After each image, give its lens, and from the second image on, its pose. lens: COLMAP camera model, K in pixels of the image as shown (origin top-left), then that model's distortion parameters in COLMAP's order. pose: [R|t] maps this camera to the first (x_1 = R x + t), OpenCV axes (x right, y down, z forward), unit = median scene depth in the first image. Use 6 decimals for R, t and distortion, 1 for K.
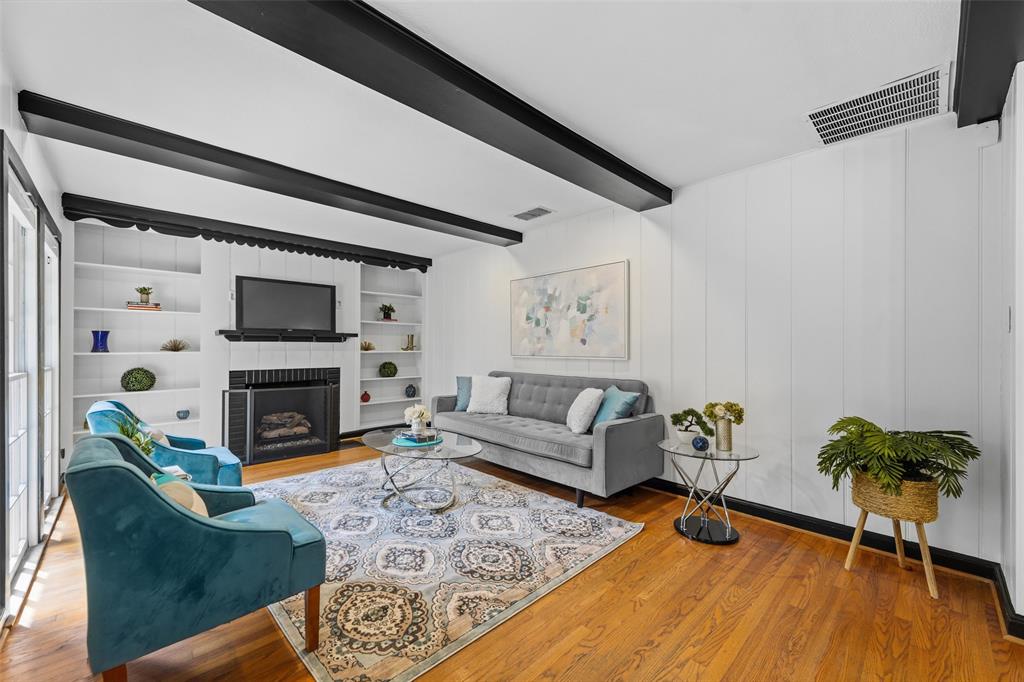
lens RADIAL K [[404.2, 0, 501.9], [0, 404.2, 343.7], [0, 0, 1]] dist [0.001799, -0.000529]
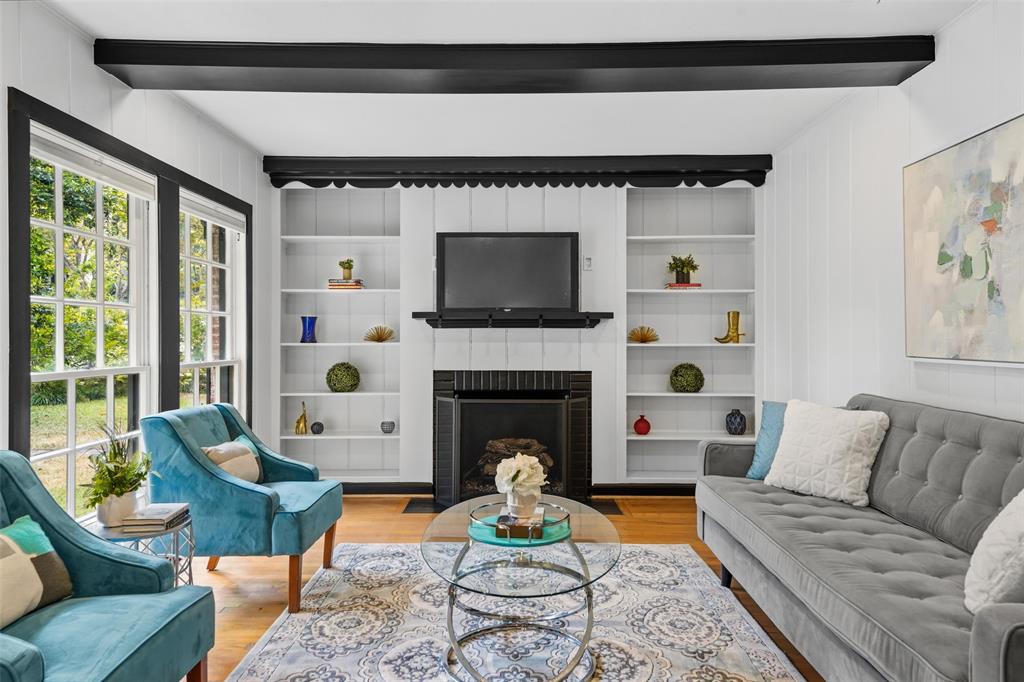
lens RADIAL K [[662.1, 0, 510.4], [0, 662.1, 326.2], [0, 0, 1]] dist [0.062271, -0.002015]
pose [[0.716089, -0.011849, -0.697908, 0.220959], [0.007371, 0.999929, -0.009414, 0.002819], [0.697970, 0.001597, 0.716125, 0.276947]]
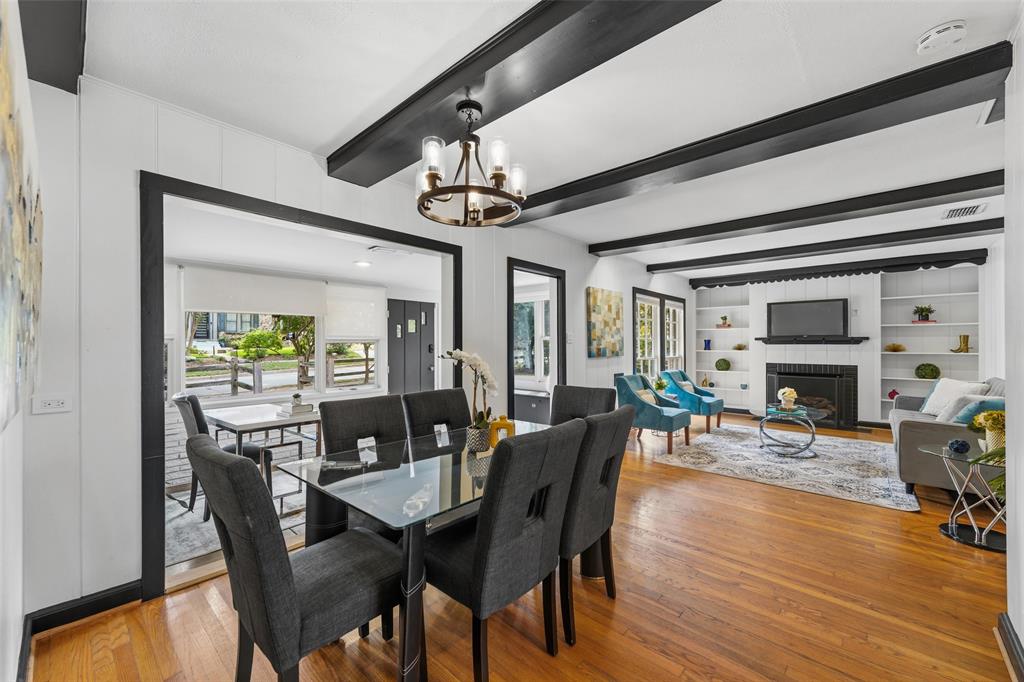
lens RADIAL K [[404.2, 0, 501.9], [0, 404.2, 343.7], [0, 0, 1]] dist [0.001799, -0.000529]
pose [[0.056251, -0.003468, -0.998411, 0.871073], [0.009422, 0.999951, -0.002943, -0.014116], [0.998372, -0.009241, 0.056280, -0.132748]]
